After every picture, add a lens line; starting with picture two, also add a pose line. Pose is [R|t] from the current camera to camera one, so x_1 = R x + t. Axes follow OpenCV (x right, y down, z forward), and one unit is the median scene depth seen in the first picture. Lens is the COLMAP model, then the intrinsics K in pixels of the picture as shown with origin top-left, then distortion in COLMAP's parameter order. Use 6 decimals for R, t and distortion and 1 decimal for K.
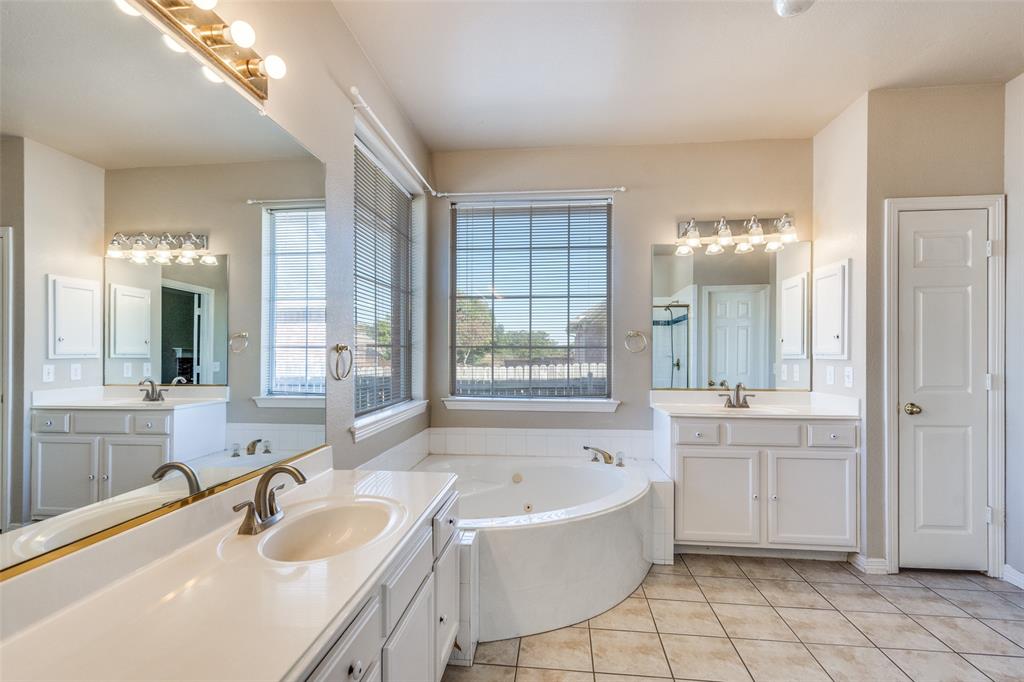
lens RADIAL K [[484.0, 0, 507.5], [0, 484.0, 340.1], [0, 0, 1]] dist [0.001516, 0.000029]
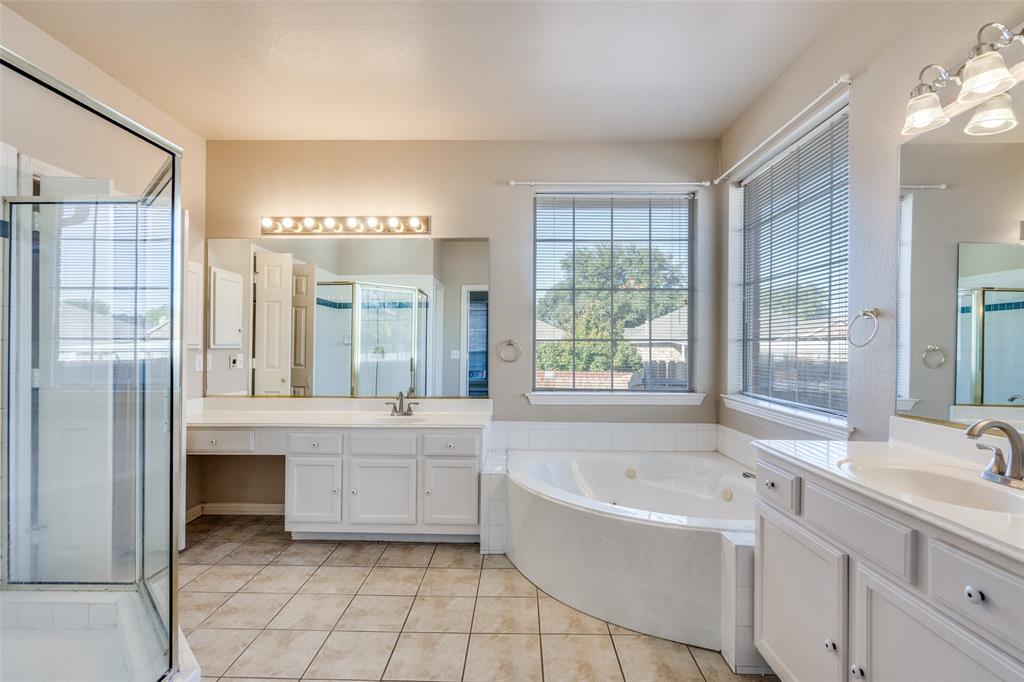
lens RADIAL K [[484.0, 0, 507.5], [0, 484.0, 340.1], [0, 0, 1]] dist [0.001516, 0.000029]
pose [[0.091670, -0.004000, -0.995781, 1.175310], [0.026500, 0.999648, -0.001576, 0.009719], [0.995437, -0.026244, 0.091744, 0.788561]]
